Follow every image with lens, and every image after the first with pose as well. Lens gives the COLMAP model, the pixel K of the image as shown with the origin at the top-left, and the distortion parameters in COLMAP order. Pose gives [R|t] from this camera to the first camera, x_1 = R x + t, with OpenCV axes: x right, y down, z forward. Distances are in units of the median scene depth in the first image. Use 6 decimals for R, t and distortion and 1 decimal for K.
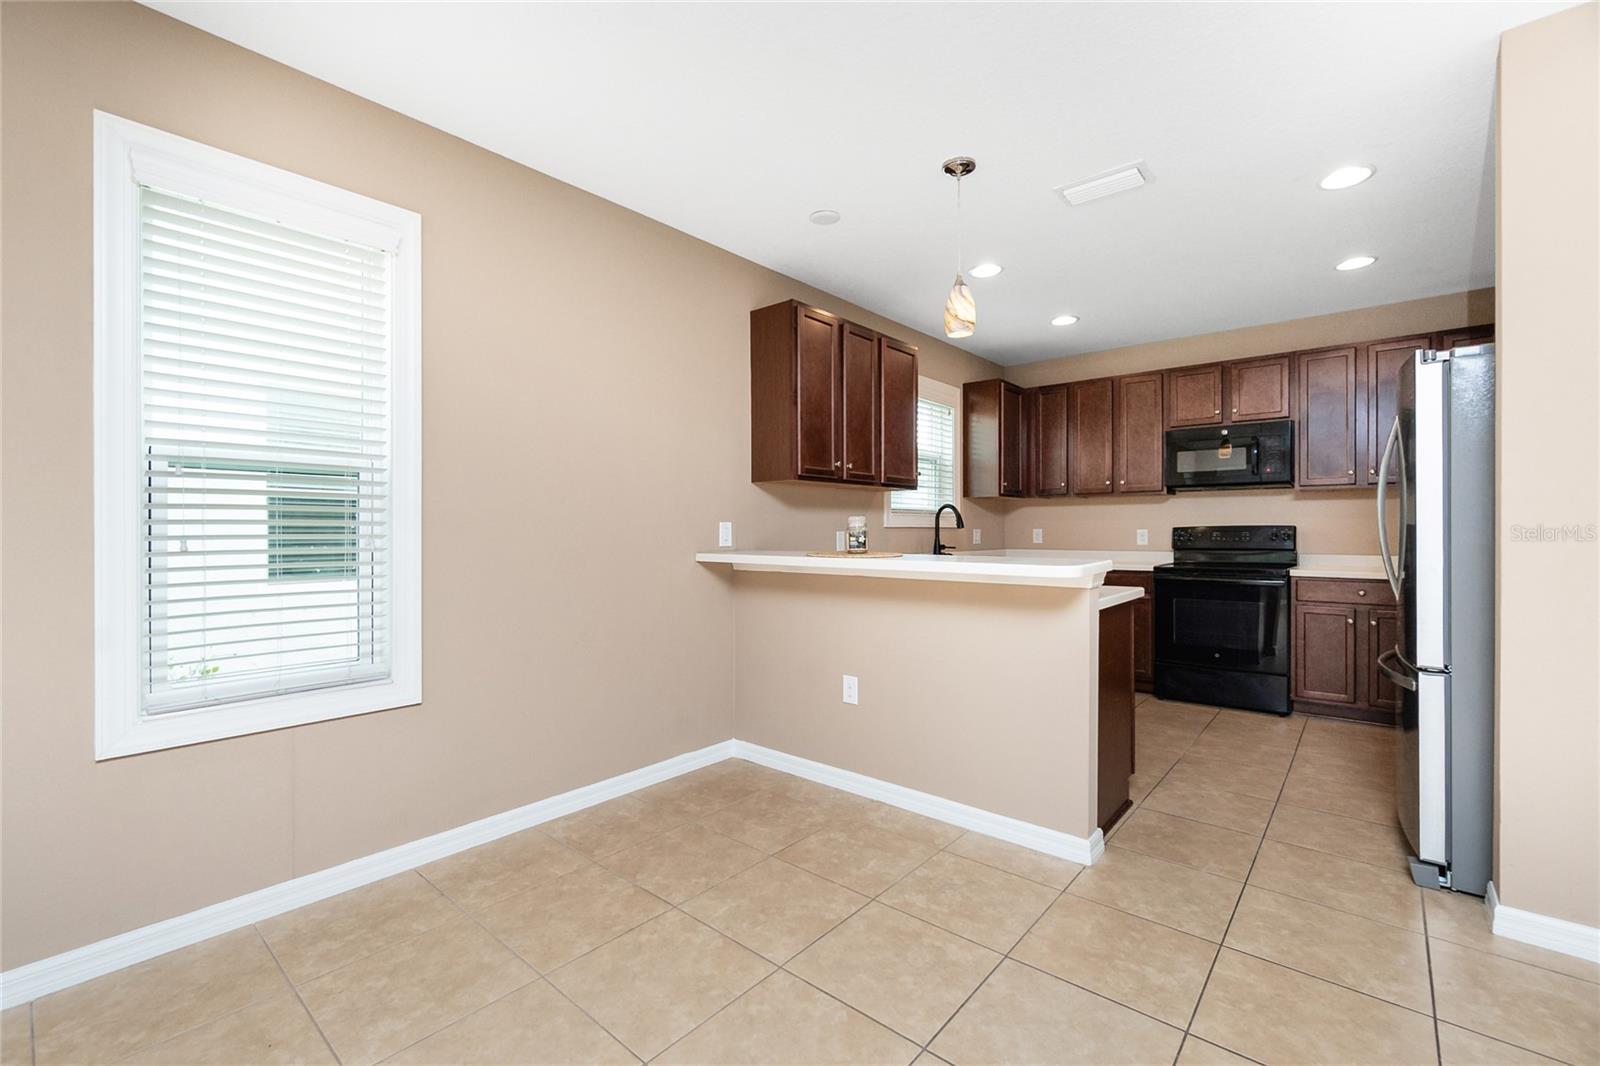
lens RADIAL K [[703.5, 0, 808.1], [0, 703.5, 528.1], [0, 0, 1]] dist [-0.001004, 0.001775]
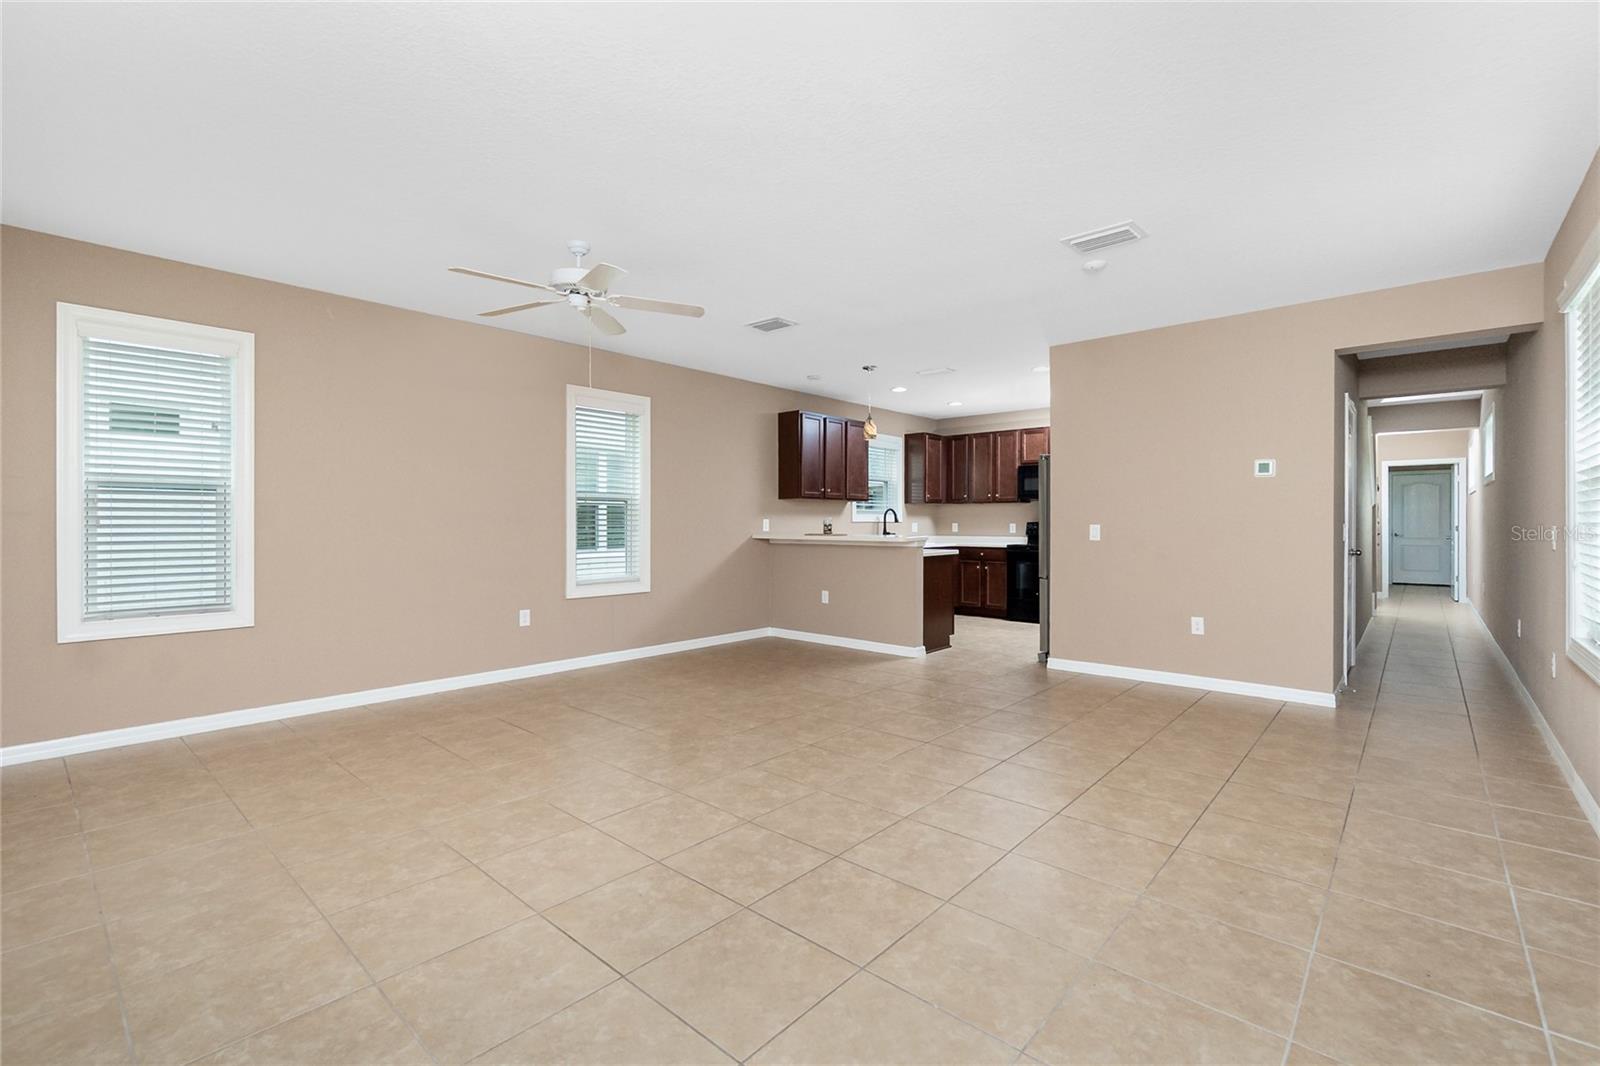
lens RADIAL K [[703.5, 0, 807.5], [0, 703.5, 538.5], [0, 0, 1]] dist [-0.001004, 0.001775]
pose [[0.999719, 0.001924, -0.023622, 0.036317], [-0.001385, 0.999739, 0.022815, 0.000159], [0.023659, -0.022776, 0.999461, -0.760798]]
